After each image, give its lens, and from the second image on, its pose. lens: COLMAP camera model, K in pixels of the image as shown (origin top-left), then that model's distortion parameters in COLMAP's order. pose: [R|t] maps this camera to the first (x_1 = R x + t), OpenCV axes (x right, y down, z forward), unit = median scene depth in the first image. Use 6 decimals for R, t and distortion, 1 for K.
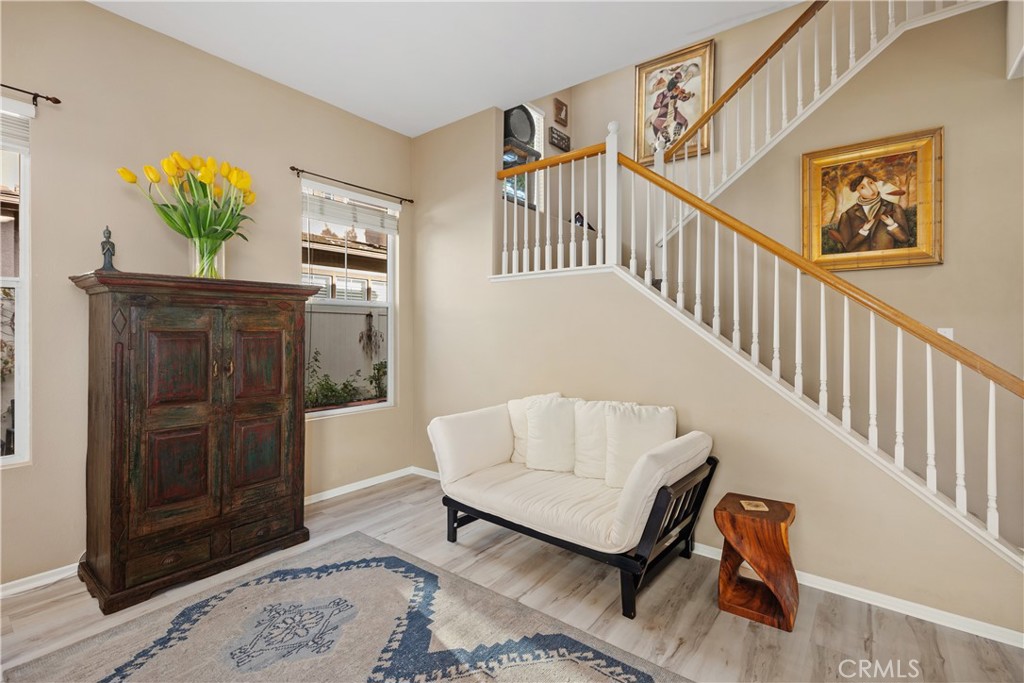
lens RADIAL K [[464.8, 0, 505.7], [0, 464.8, 334.0], [0, 0, 1]] dist [0.001477, 0.000795]
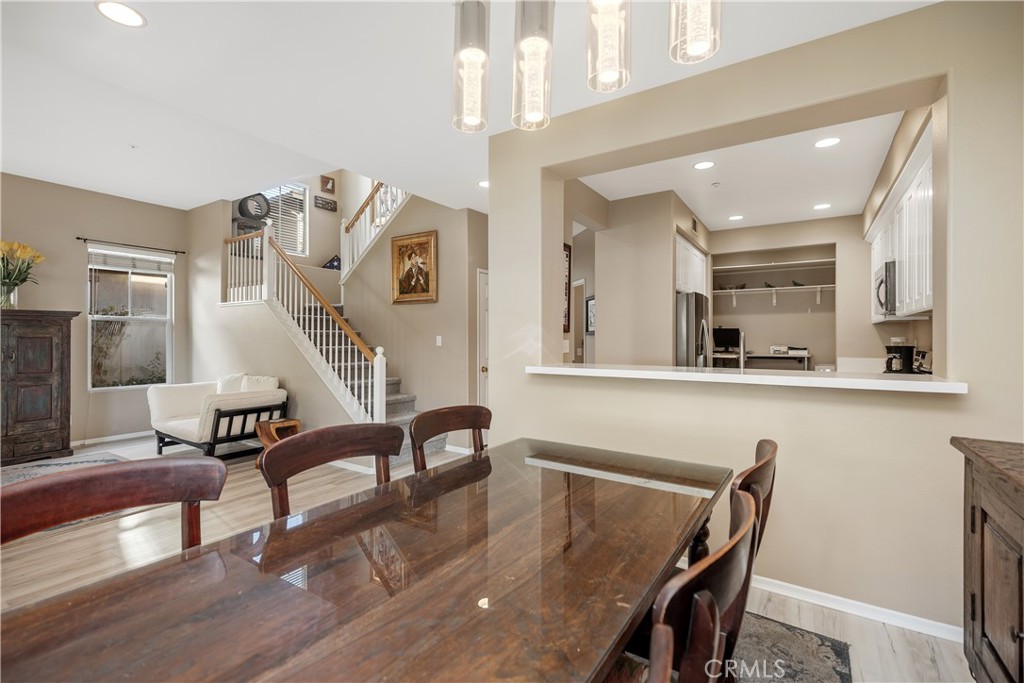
lens RADIAL K [[464.8, 0, 517.0], [0, 464.8, 342.4], [0, 0, 1]] dist [0.001477, 0.000795]
pose [[0.995968, 0.001682, 0.089693, 1.041994], [-0.001907, 0.999995, 0.002416, 0.006095], [-0.089689, -0.002577, 0.995966, -0.865704]]
